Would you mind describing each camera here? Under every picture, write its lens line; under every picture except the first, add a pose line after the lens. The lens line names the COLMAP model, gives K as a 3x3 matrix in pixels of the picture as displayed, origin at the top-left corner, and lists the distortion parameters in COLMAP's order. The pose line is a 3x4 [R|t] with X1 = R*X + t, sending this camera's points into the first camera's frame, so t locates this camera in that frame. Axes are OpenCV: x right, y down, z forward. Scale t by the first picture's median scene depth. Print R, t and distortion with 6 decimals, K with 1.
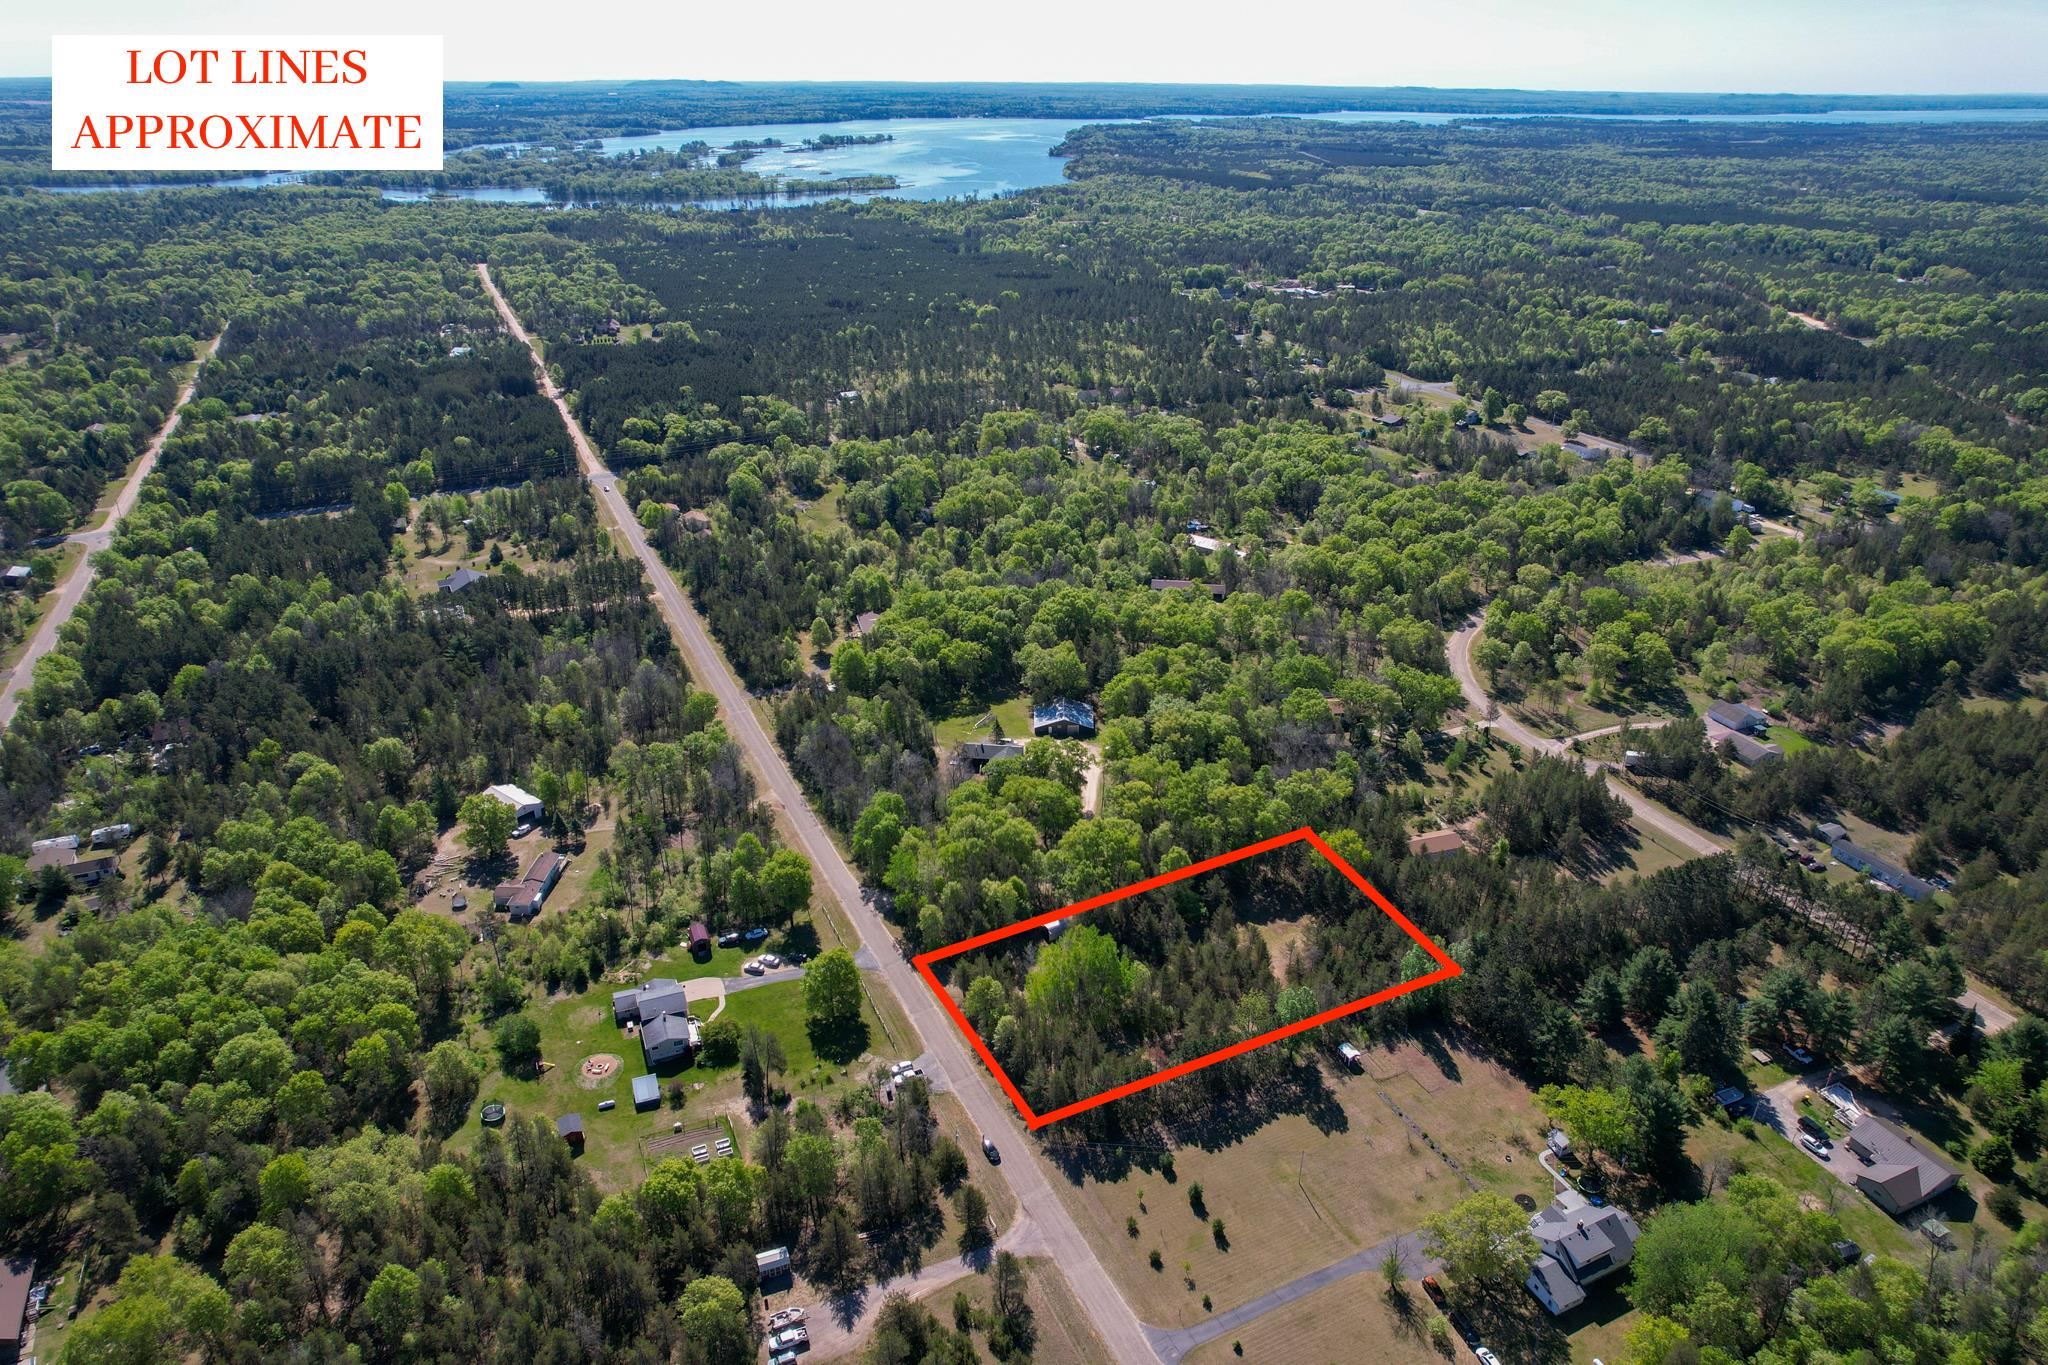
lens RADIAL K [[1304.5, 0, 1034.5], [0, 1304.5, 700.3], [0, 0, 1]] dist [-0.084423, 0.073892]
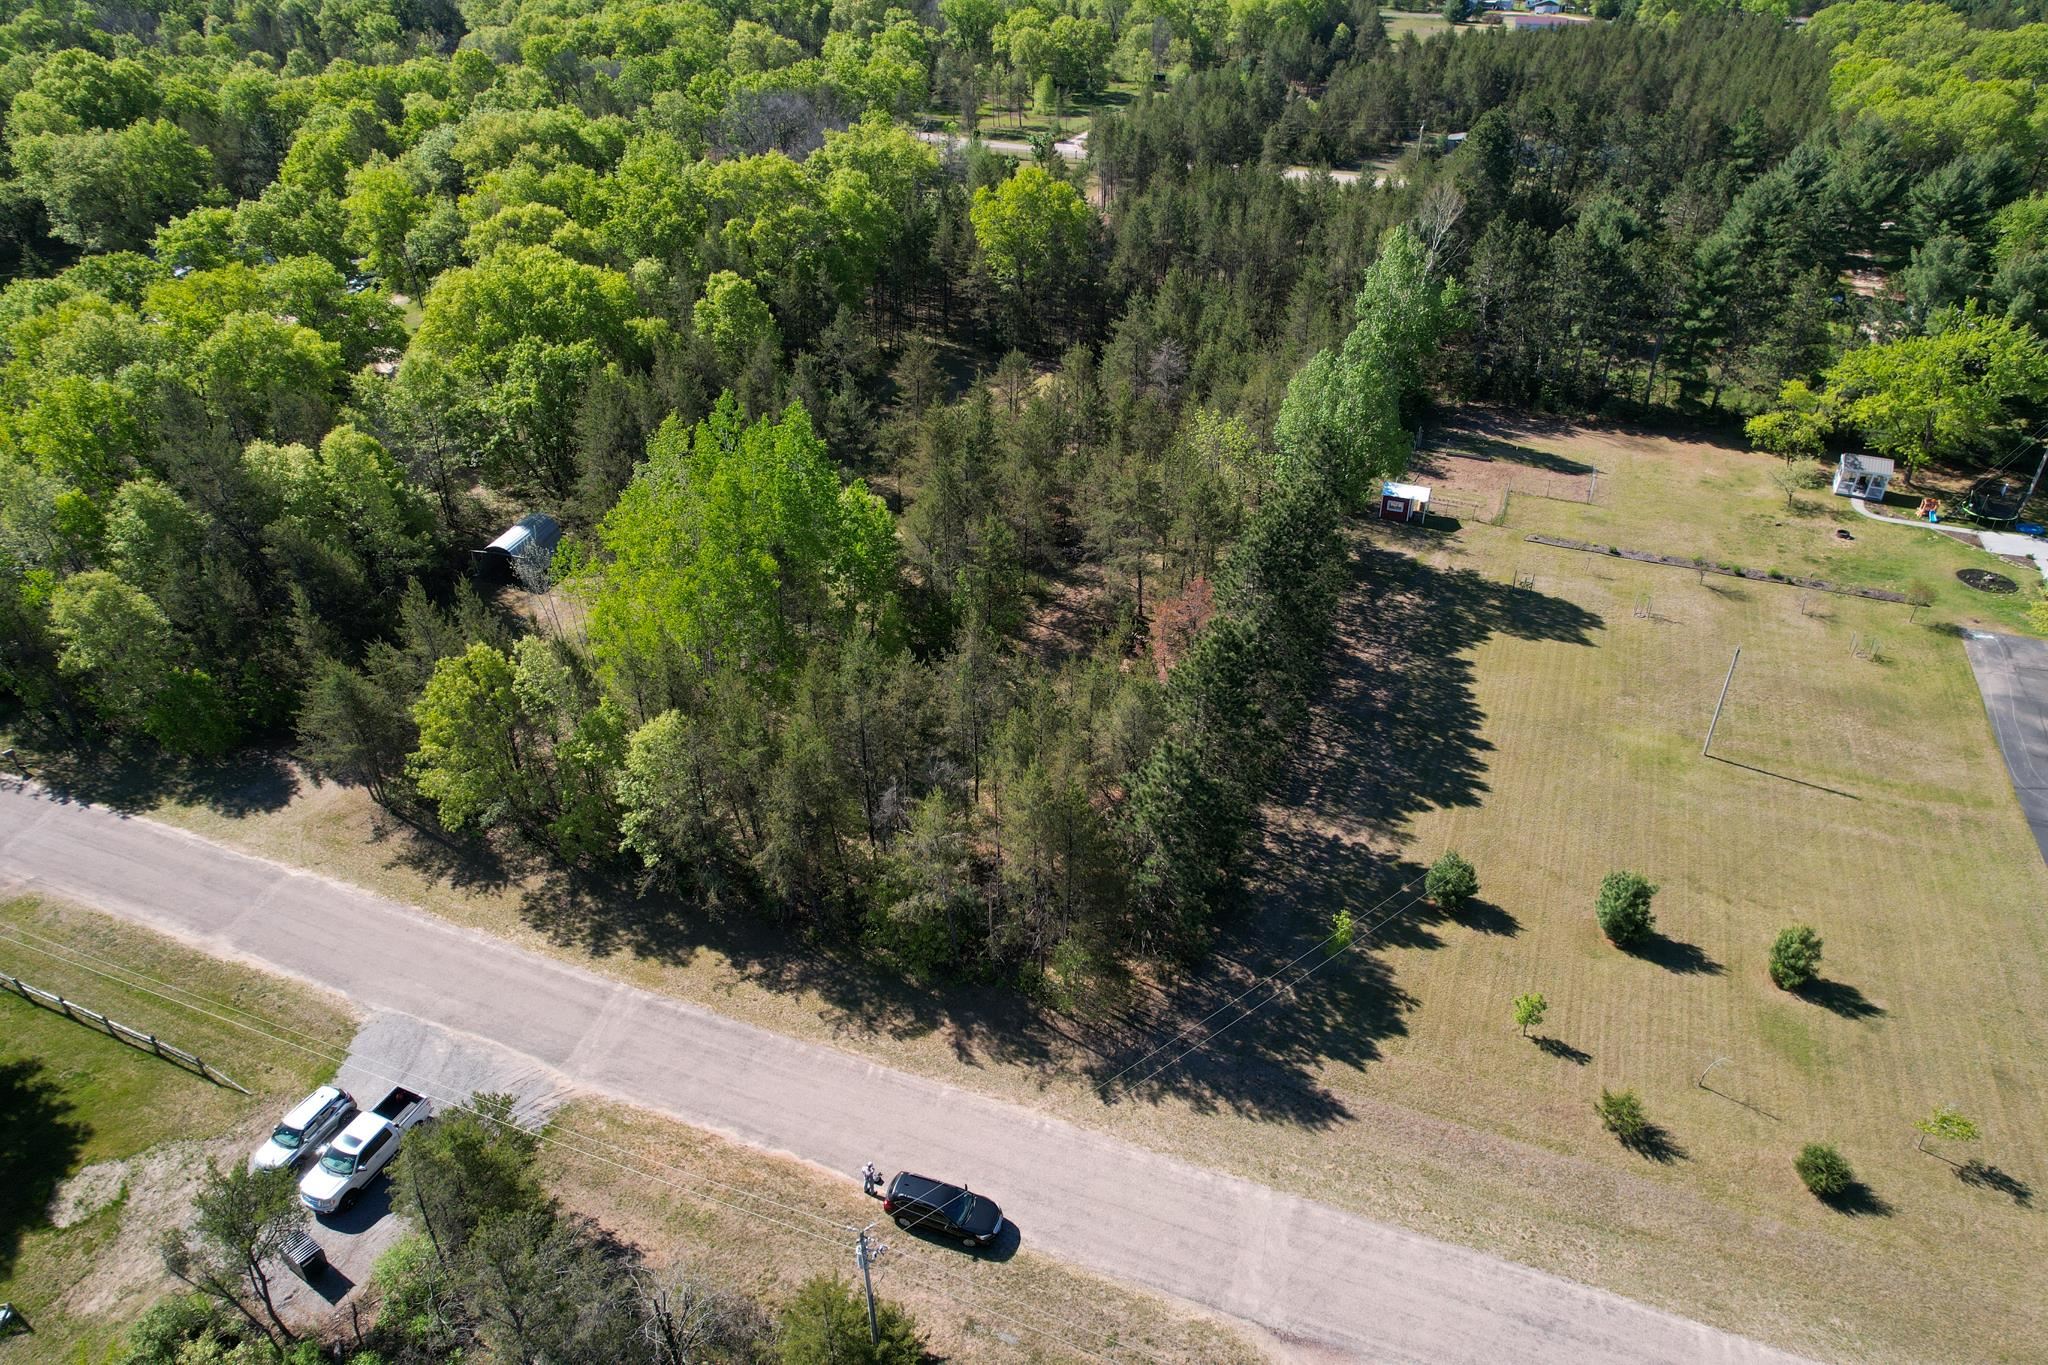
lens RADIAL K [[1304.5, 0, 1036.3], [0, 1304.5, 698.9], [0, 0, 1]] dist [-0.084423, 0.073892]
pose [[0.733549, -0.381069, 0.562755, -0.092584], [0.303868, 0.924544, 0.229963, 0.179014], [-0.607923, 0.002314, 0.793993, 0.661585]]
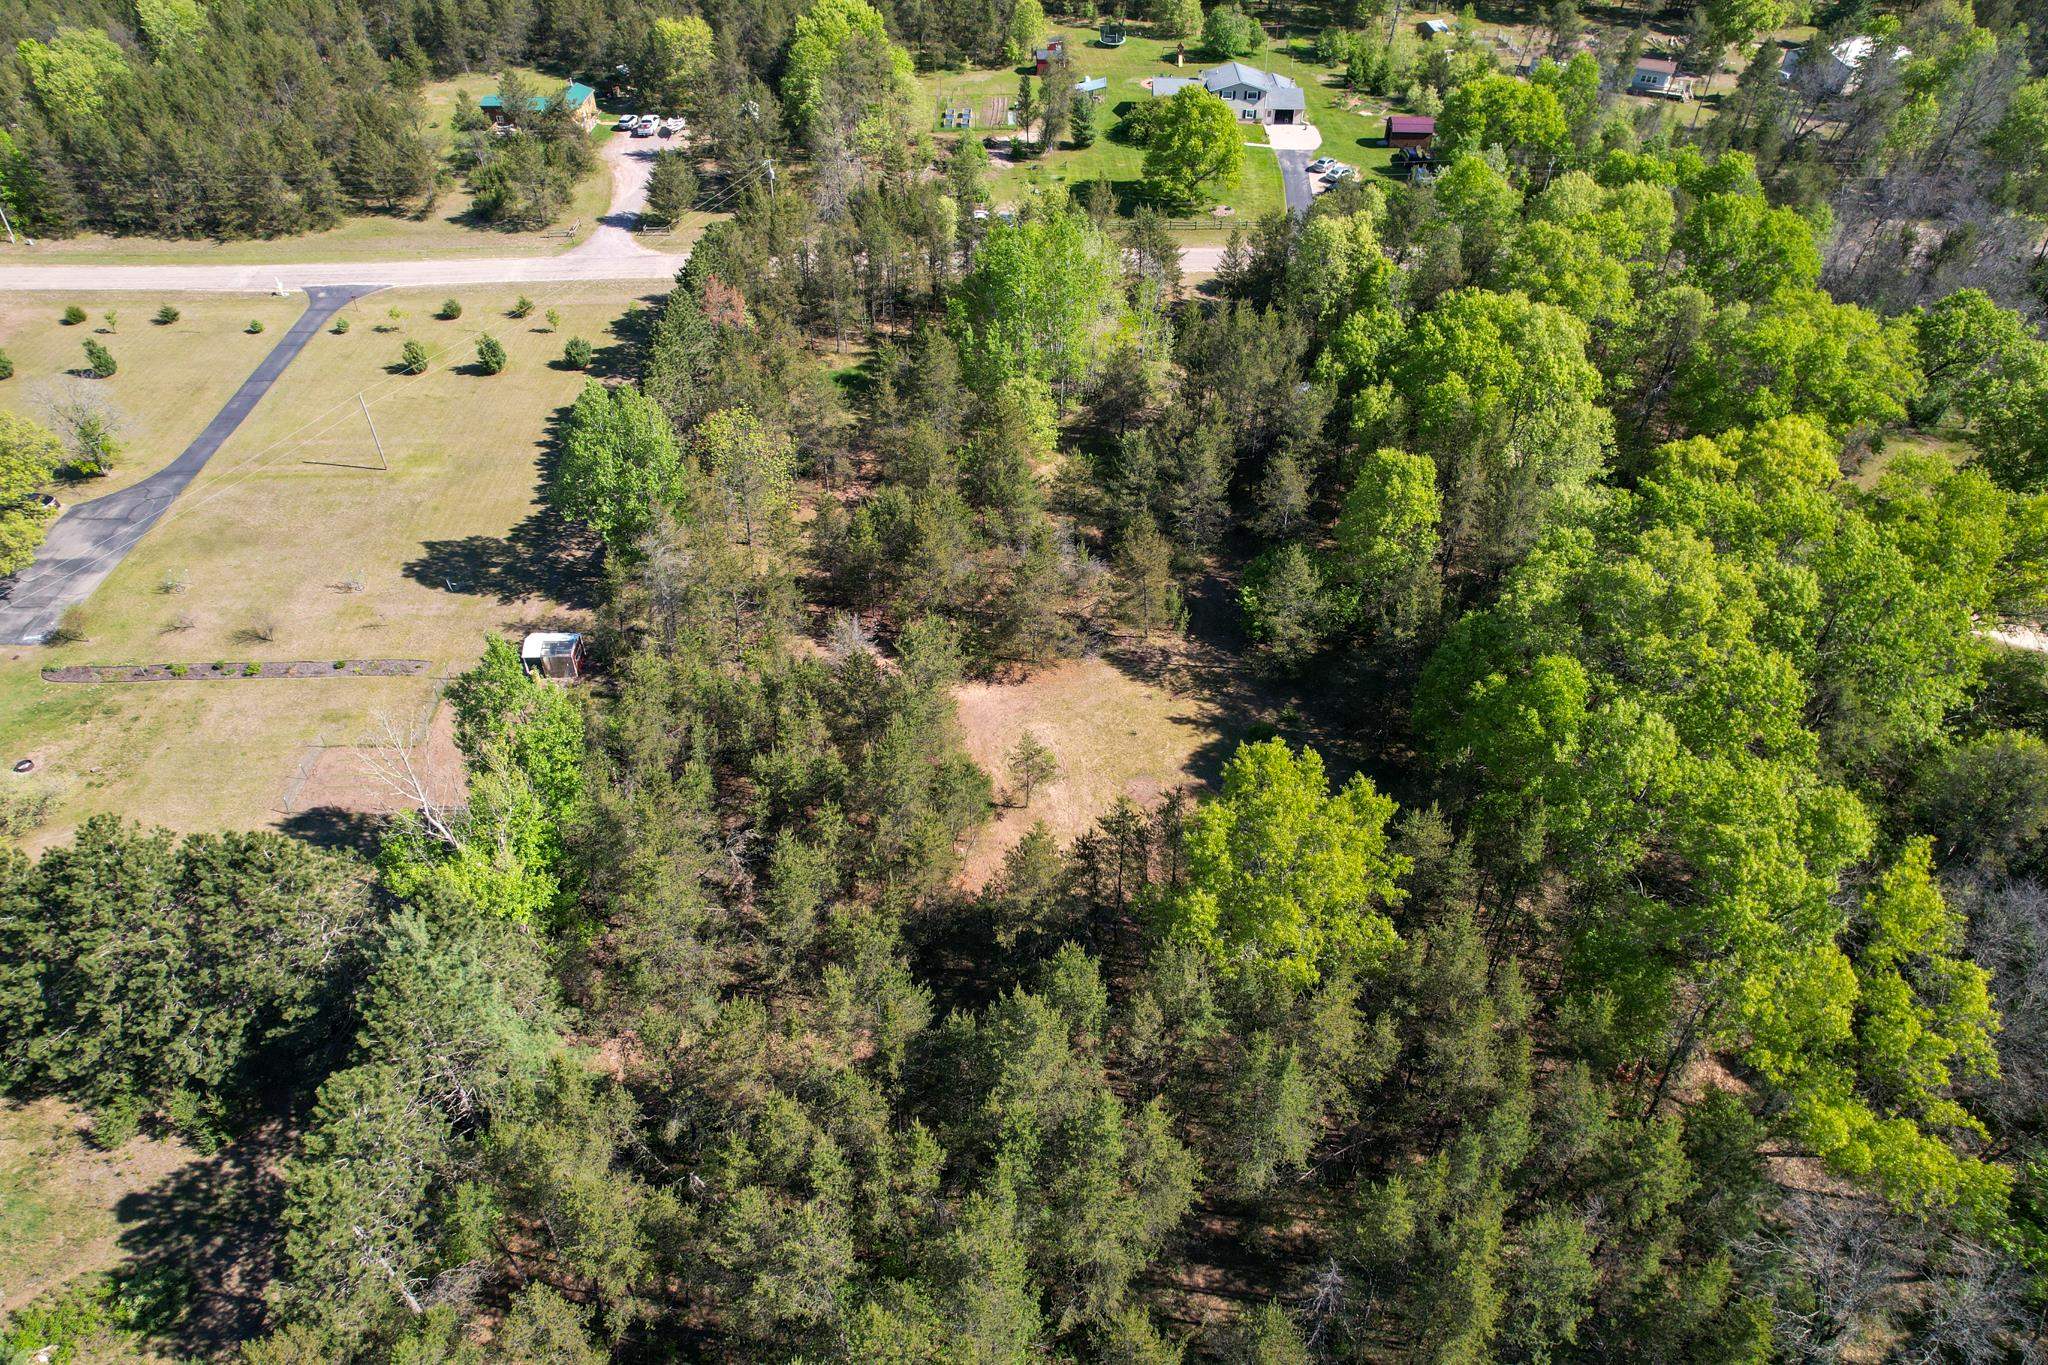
lens RADIAL K [[1304.5, 0, 1030.7], [0, 1304.5, 700.2], [0, 0, 1]] dist [-0.084423, 0.073892]
pose [[-0.404107, 0.604752, -0.686275, 0.402191], [-0.403098, 0.555746, 0.727089, -0.038389], [0.821103, 0.570458, 0.019193, 0.993095]]
